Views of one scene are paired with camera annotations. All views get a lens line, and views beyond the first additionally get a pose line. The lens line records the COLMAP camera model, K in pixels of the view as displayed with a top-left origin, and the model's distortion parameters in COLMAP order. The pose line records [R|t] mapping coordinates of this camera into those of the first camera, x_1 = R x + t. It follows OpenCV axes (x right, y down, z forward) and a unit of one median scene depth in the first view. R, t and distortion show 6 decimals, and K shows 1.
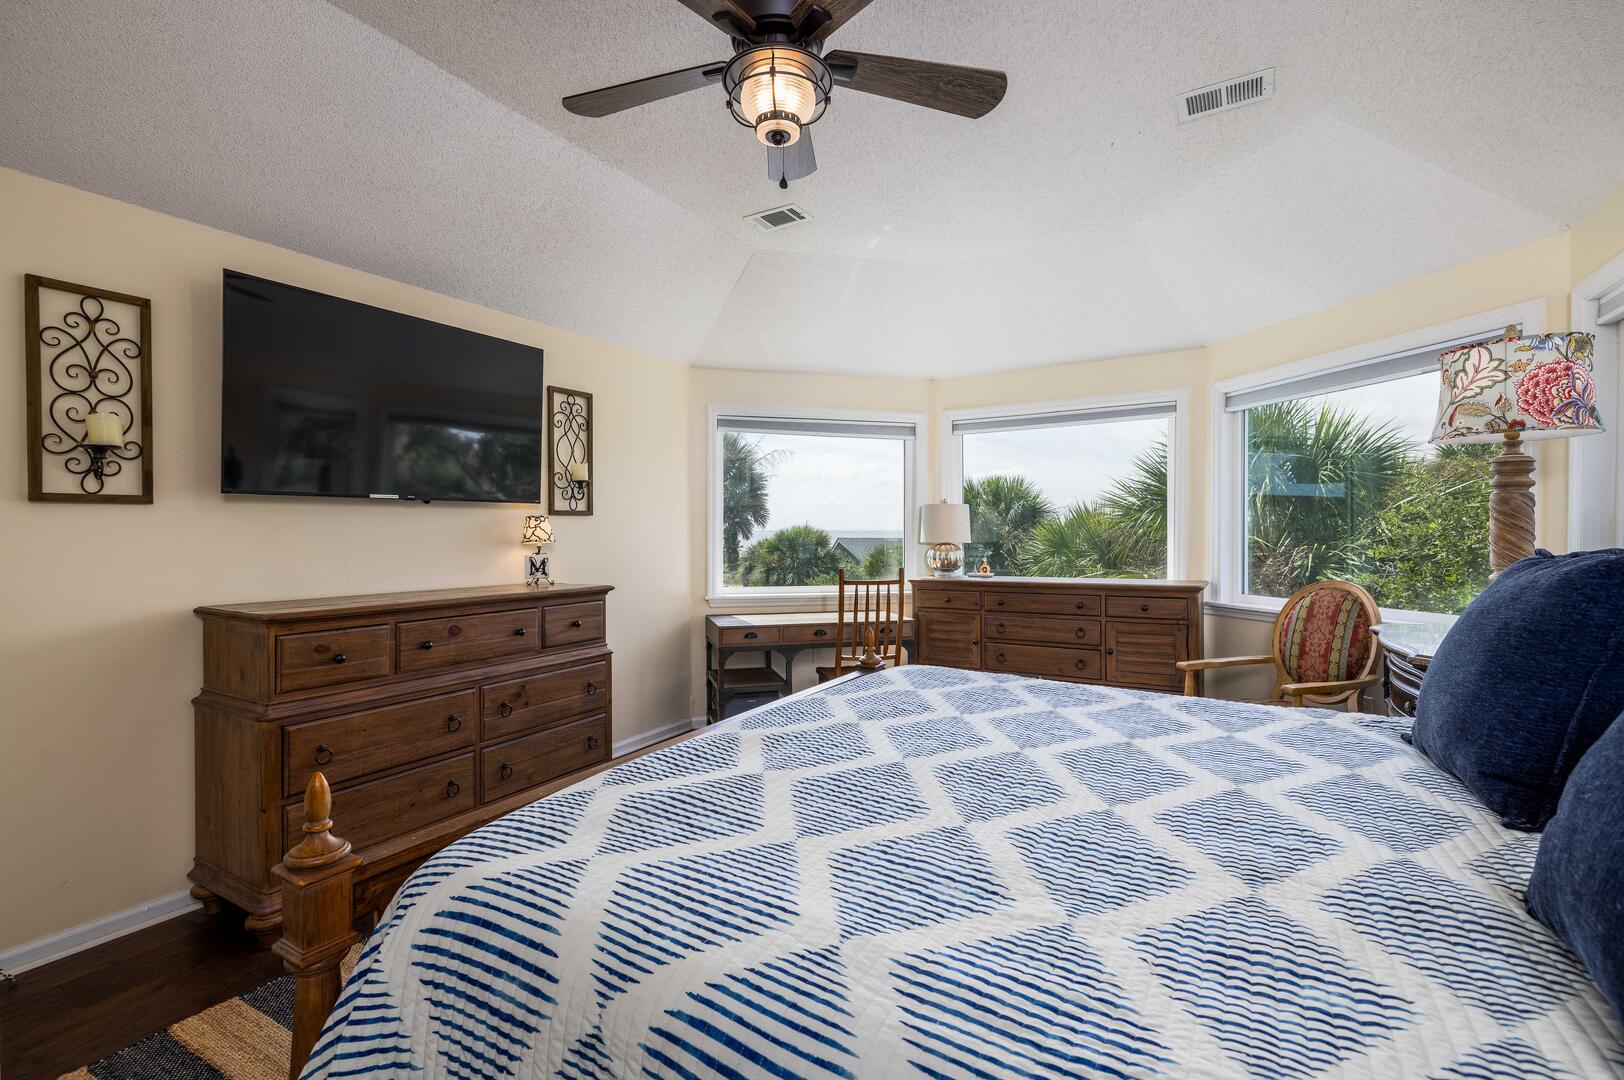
lens RADIAL K [[736.4, 0, 812.0], [0, 736.4, 540.0], [0, 0, 1]] dist [-0.001995, 0.000391]
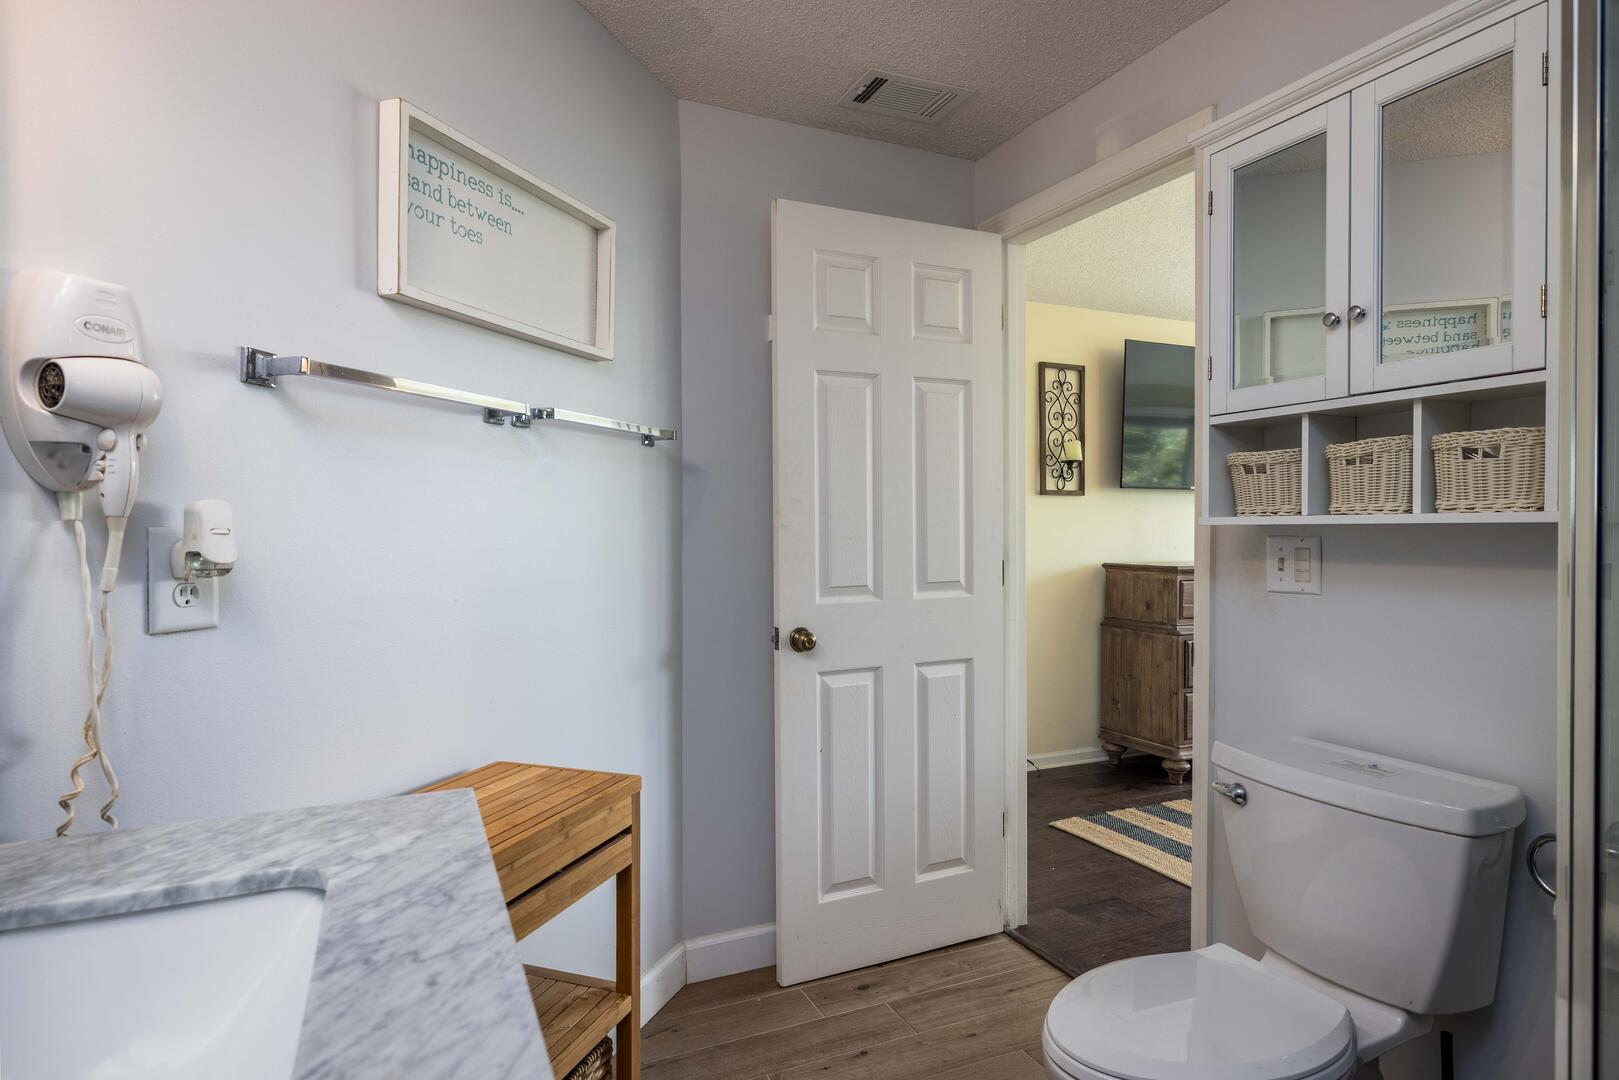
lens RADIAL K [[856.1, 0, 809.5], [0, 856.1, 540.0], [0, 0, 1]] dist [0.000453, -0.000168]
pose [[0.875566, 0.007577, -0.483038, -0.545194], [0.002374, 0.999797, 0.019987, 0.007029], [0.483092, -0.018647, 0.875371, -0.917057]]
